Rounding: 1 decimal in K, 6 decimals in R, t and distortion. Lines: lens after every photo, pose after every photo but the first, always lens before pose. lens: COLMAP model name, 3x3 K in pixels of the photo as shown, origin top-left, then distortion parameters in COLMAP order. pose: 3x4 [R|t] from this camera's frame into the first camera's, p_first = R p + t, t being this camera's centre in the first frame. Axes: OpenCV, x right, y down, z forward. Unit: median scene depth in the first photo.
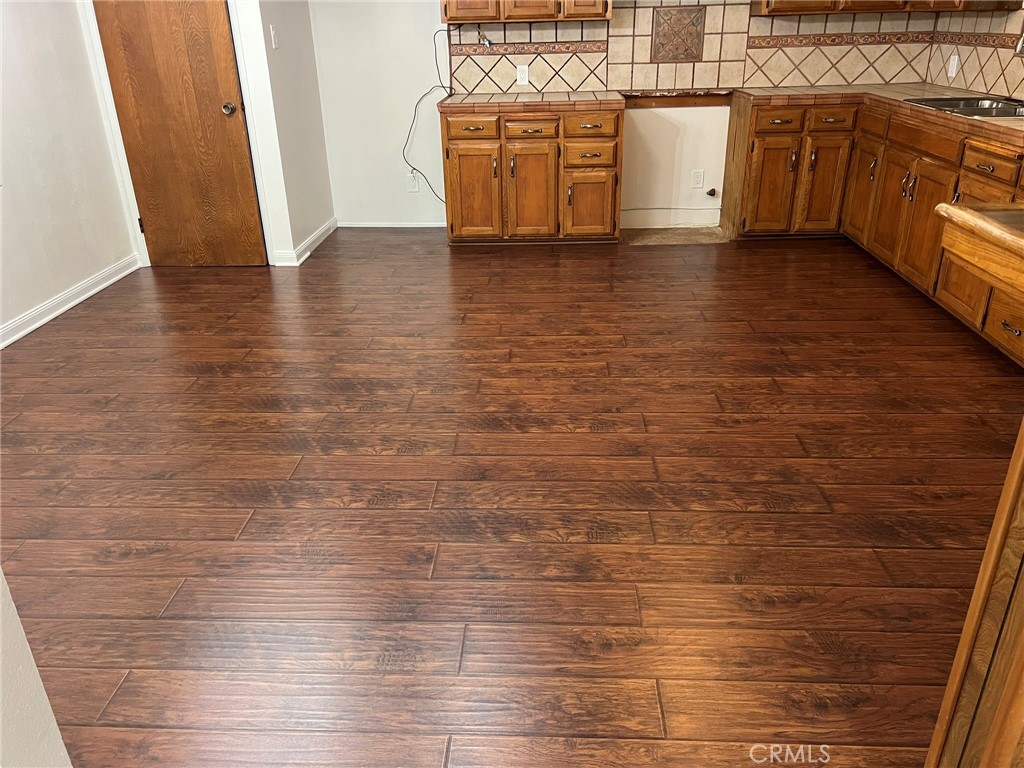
lens RADIAL K [[774.0, 0, 508.1], [0, 774.0, 384.2], [0, 0, 1]] dist [0.055388, -0.060762]
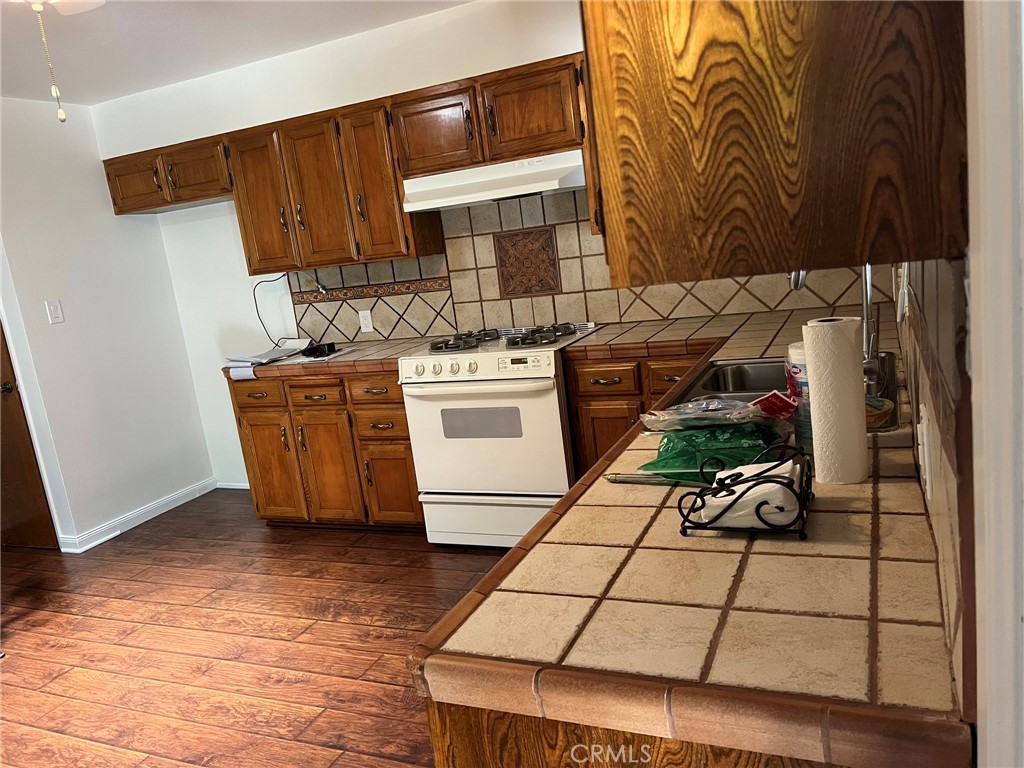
lens RADIAL K [[774.0, 0, 516.2], [0, 774.0, 387.3], [0, 0, 1]] dist [0.055388, -0.060762]
pose [[0.924192, -0.022476, -0.381267, 0.506252], [-0.053795, 0.980655, -0.188208, -0.189225], [0.378122, 0.194451, 0.905104, 0.341484]]
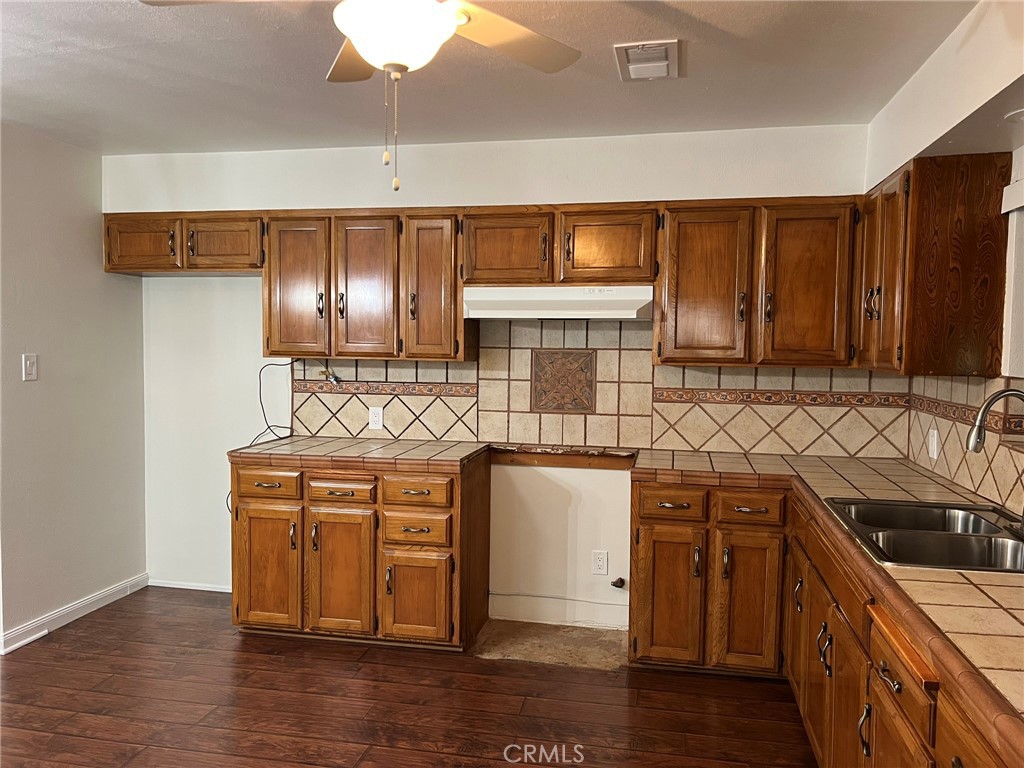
lens RADIAL K [[774.0, 0, 506.5], [0, 774.0, 379.2], [0, 0, 1]] dist [0.055388, -0.060762]
pose [[0.986611, 0.041124, -0.157819, 0.290616], [-0.096611, 0.926995, -0.362418, -0.165002], [0.131393, 0.372813, 0.918557, 0.282414]]
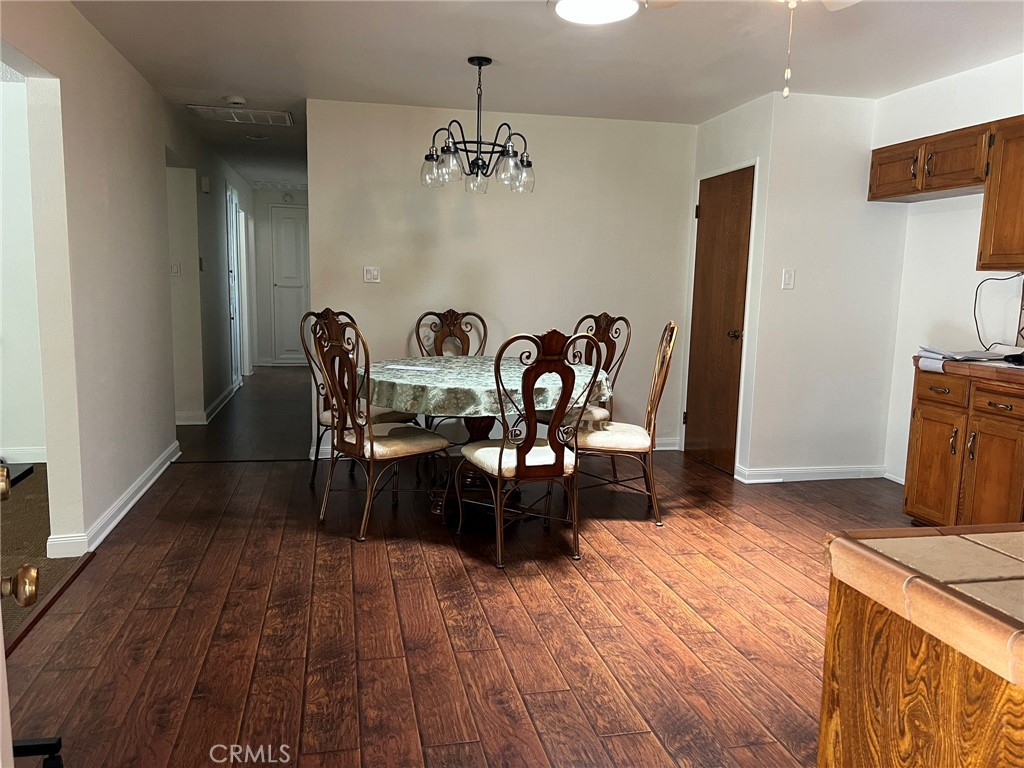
lens RADIAL K [[774.0, 0, 502.6], [0, 774.0, 389.0], [0, 0, 1]] dist [0.055388, -0.060762]
pose [[0.248775, 0.160396, -0.955188, 0.591642], [-0.426084, 0.903764, 0.040789, -0.164411], [0.869806, 0.396843, 0.293176, 0.358858]]
